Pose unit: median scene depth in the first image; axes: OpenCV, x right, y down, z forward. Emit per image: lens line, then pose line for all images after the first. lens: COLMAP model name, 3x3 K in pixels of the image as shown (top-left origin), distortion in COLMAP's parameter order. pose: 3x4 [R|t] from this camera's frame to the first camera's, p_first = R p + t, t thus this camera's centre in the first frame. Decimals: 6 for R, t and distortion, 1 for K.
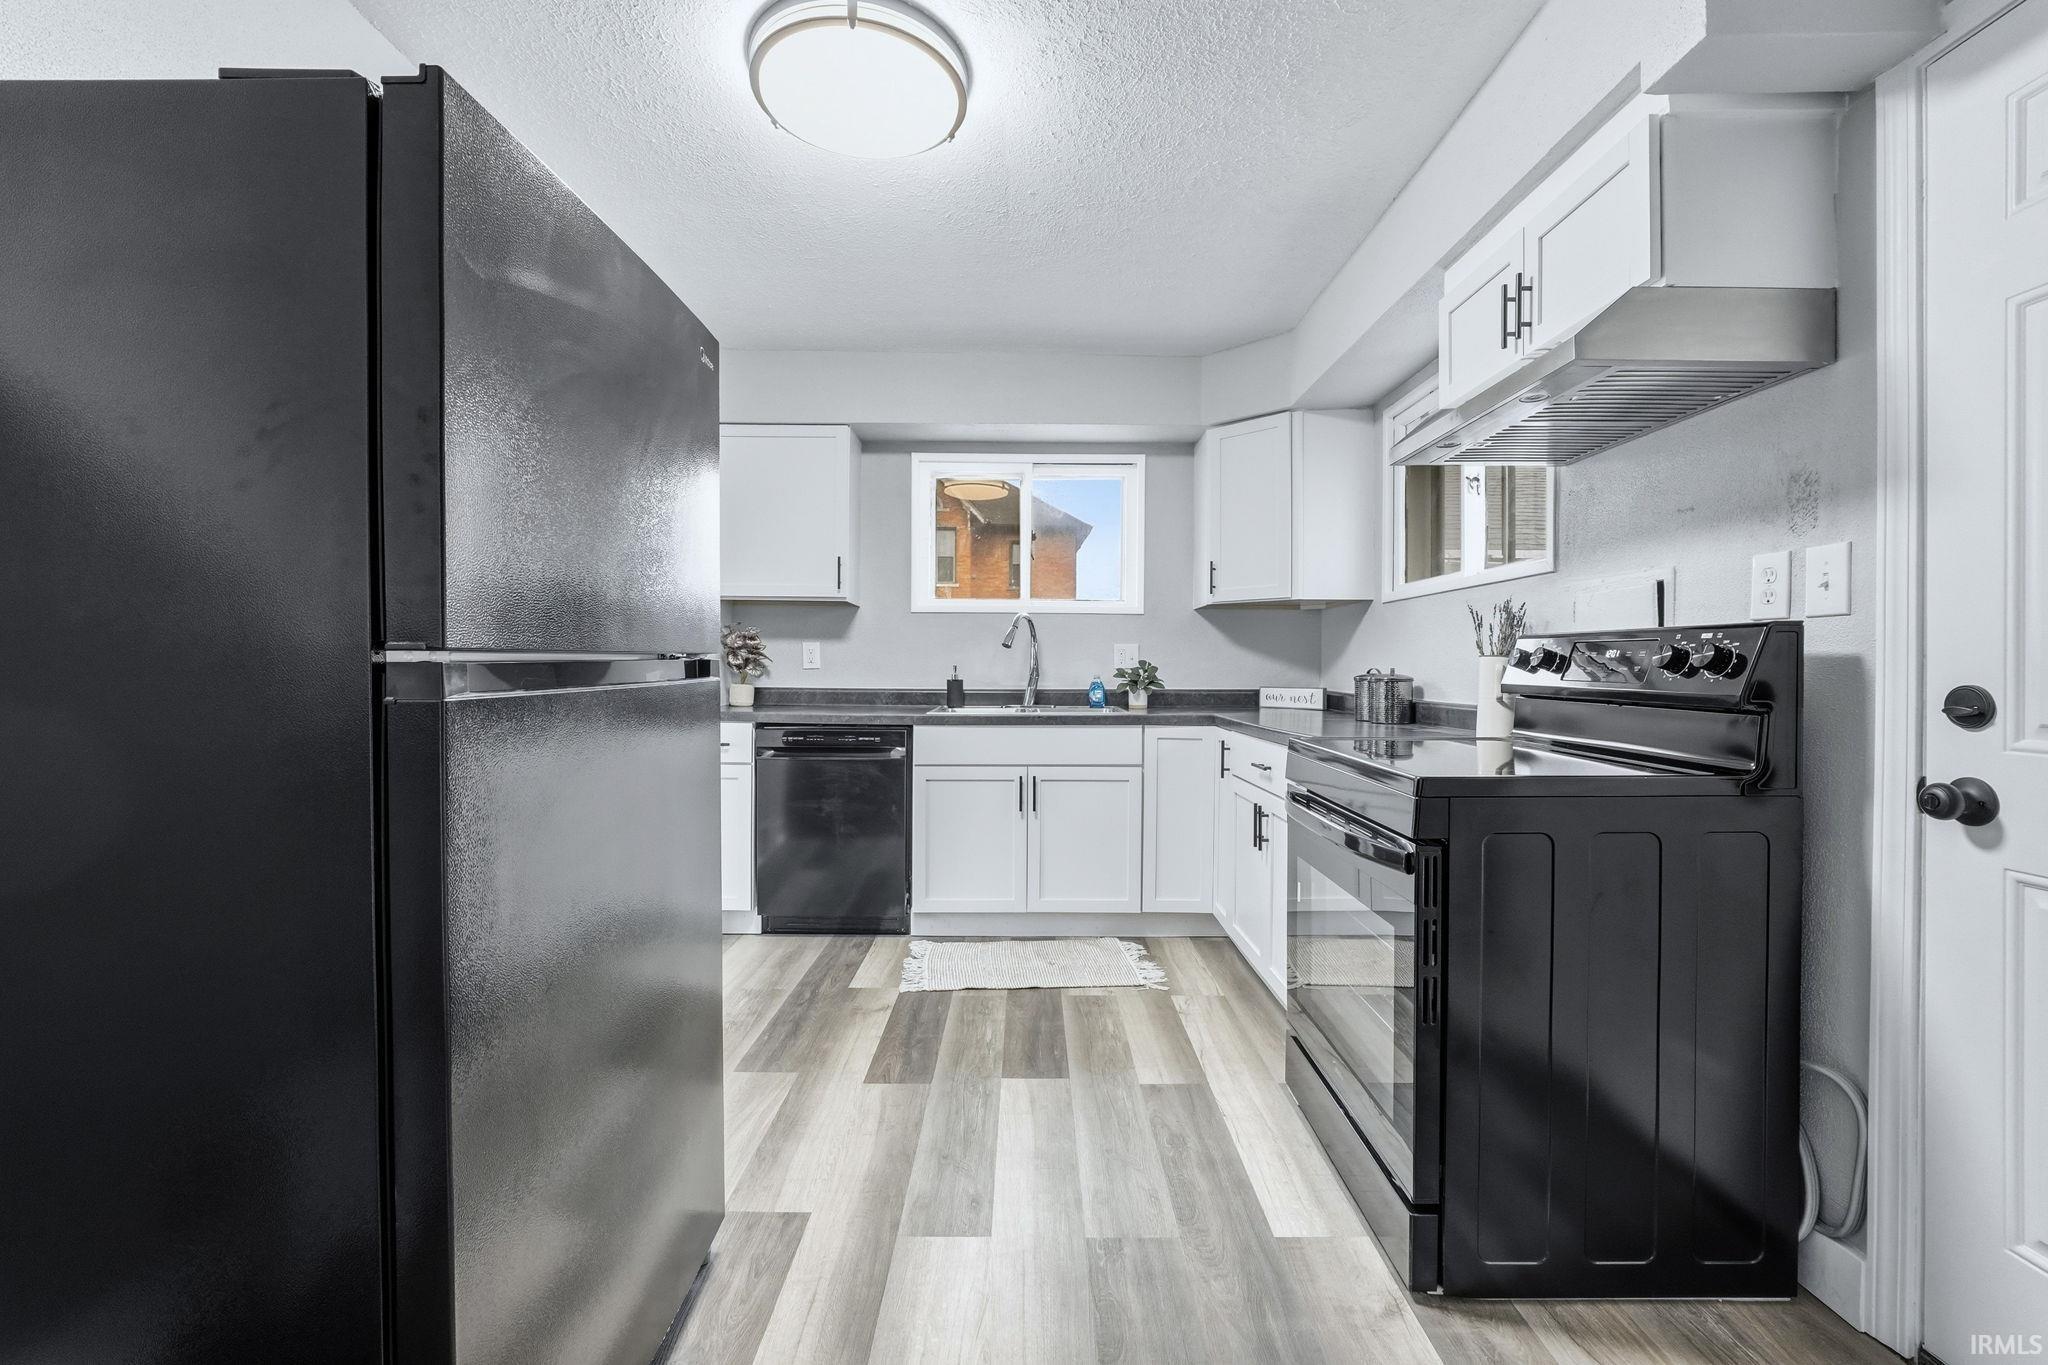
lens RADIAL K [[871.6, 0, 1017.1], [0, 871.6, 675.4], [0, 0, 1]] dist [-0.021087, 0.005778]
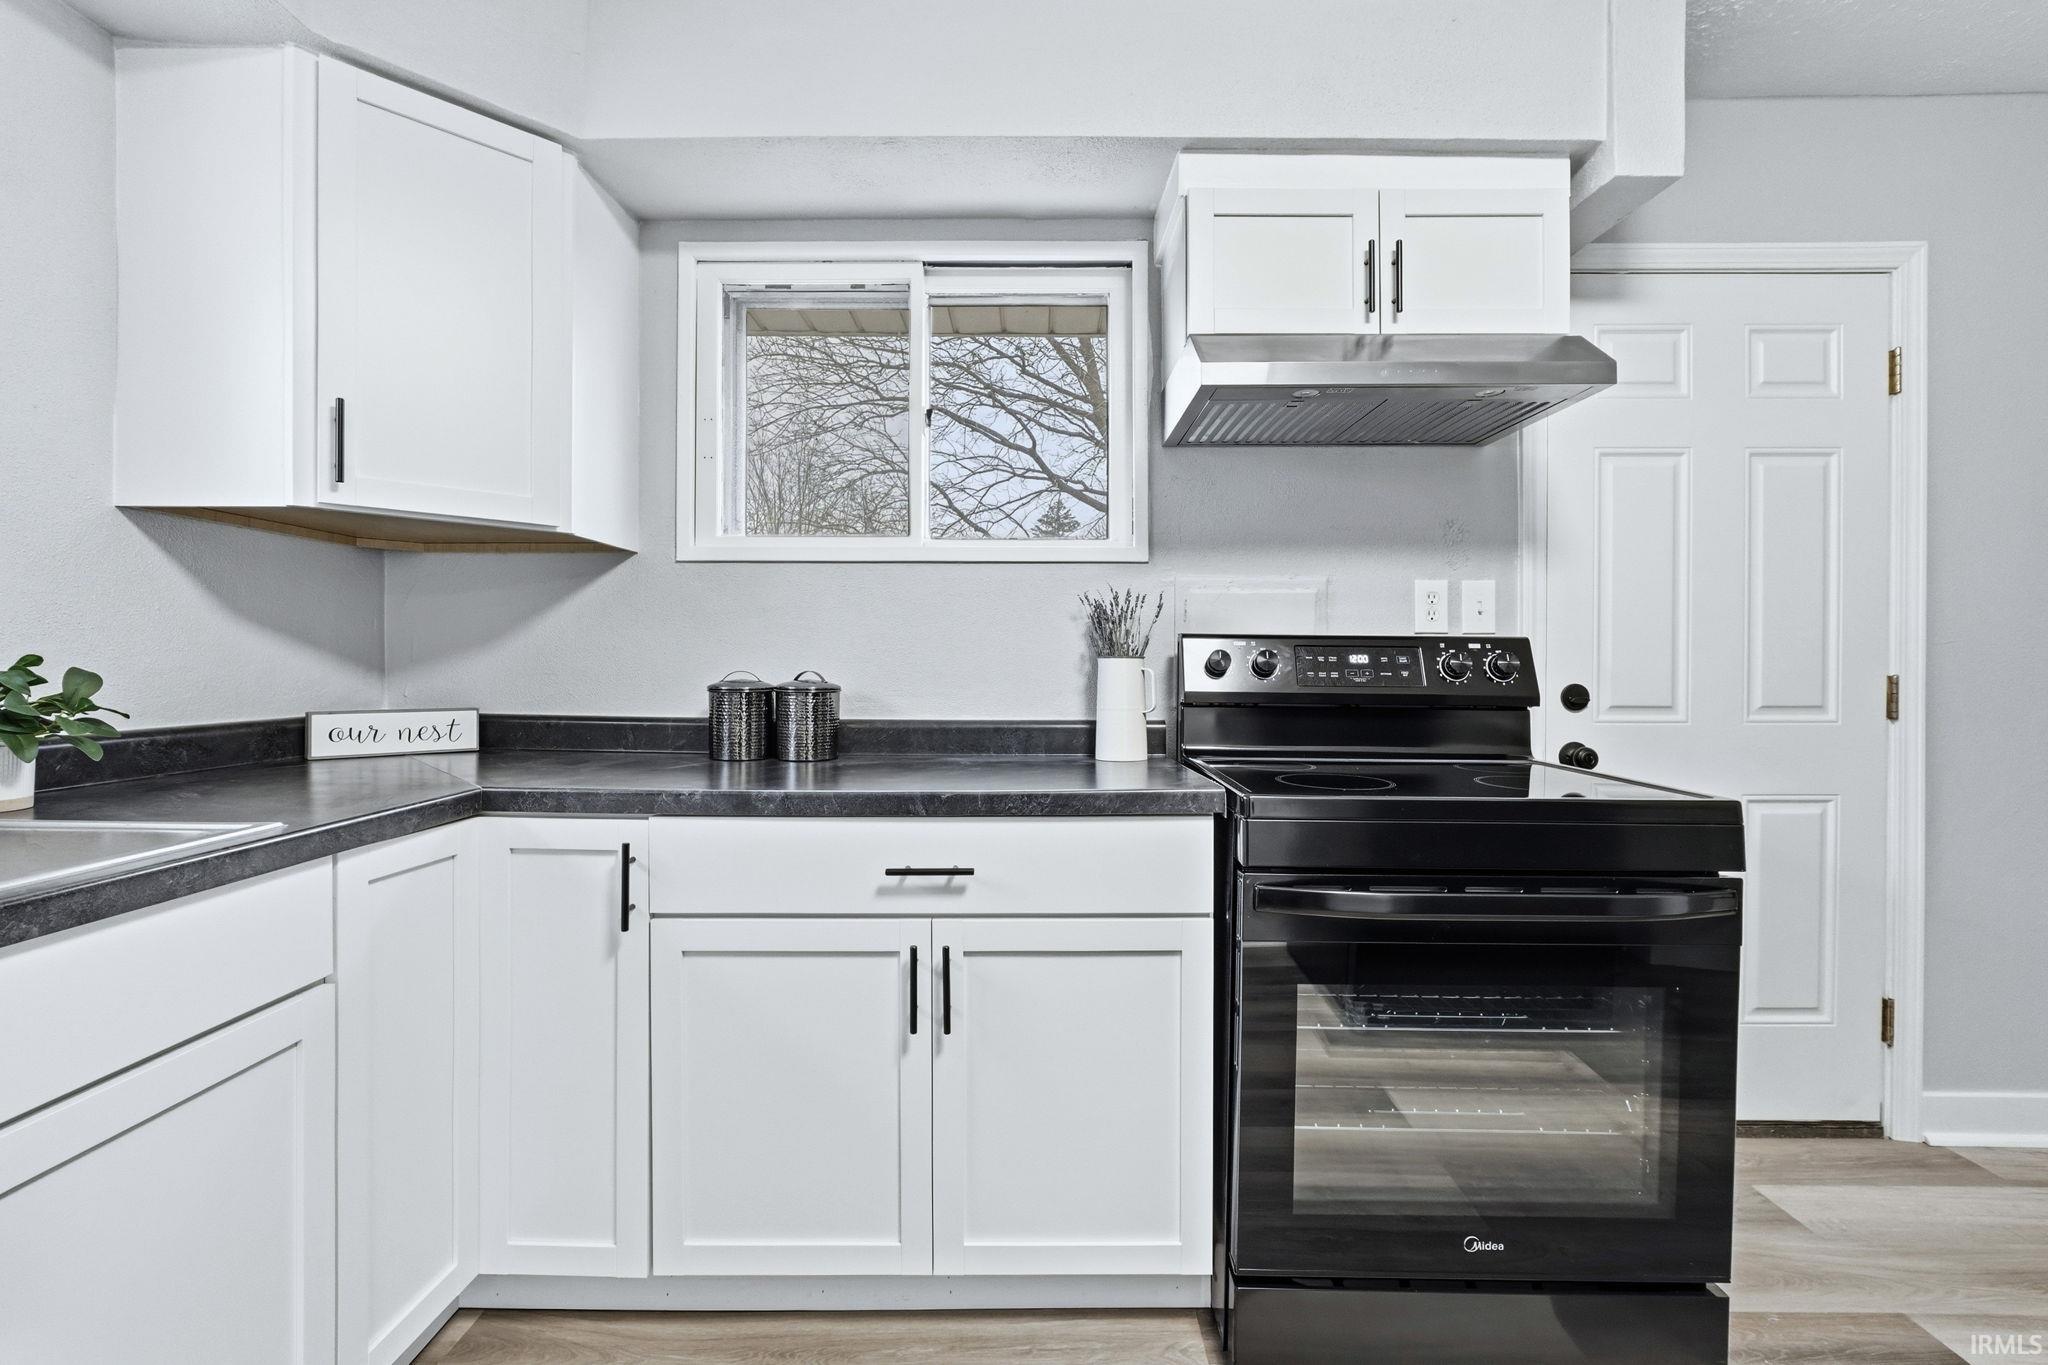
lens RADIAL K [[871.6, 0, 1027.0], [0, 871.6, 670.6], [0, 0, 1]] dist [-0.021087, 0.005778]
pose [[-0.006509, -0.009801, 0.999931, -0.171140], [0.004538, 0.999941, 0.009831, -0.012025], [-0.999969, 0.004602, -0.006465, 0.727296]]
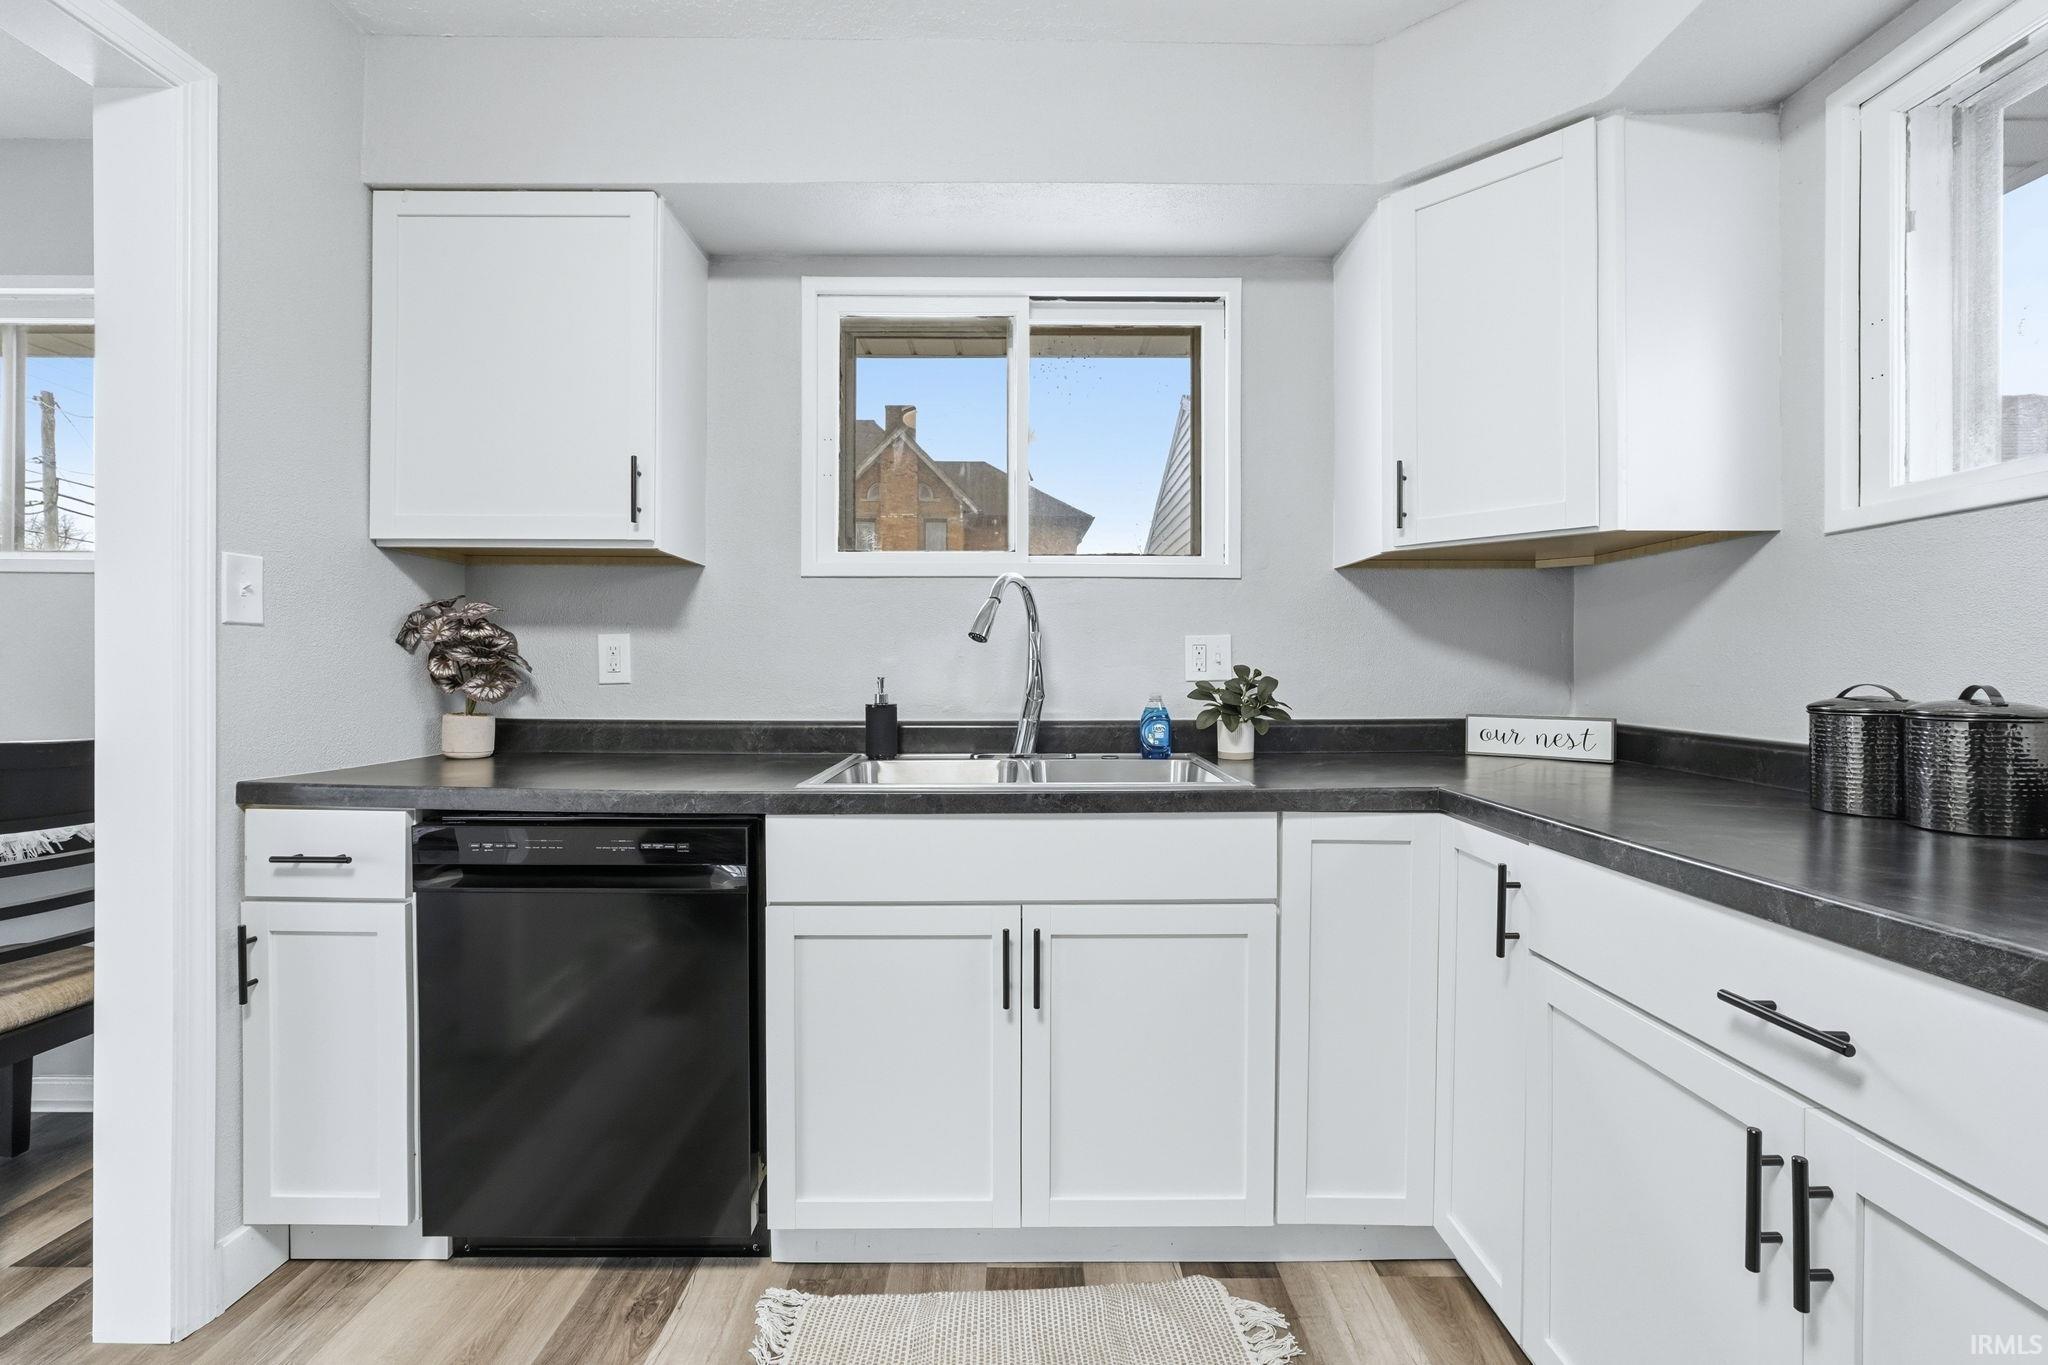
lens RADIAL K [[871.6, 0, 1022.6], [0, 871.6, 676.8], [0, 0, 1]] dist [-0.021087, 0.005778]
pose [[0.999960, -0.004454, 0.007736, 0.009810], [0.004469, 0.999988, -0.001984, -0.011239], [-0.007727, 0.002018, 0.999968, 0.542198]]
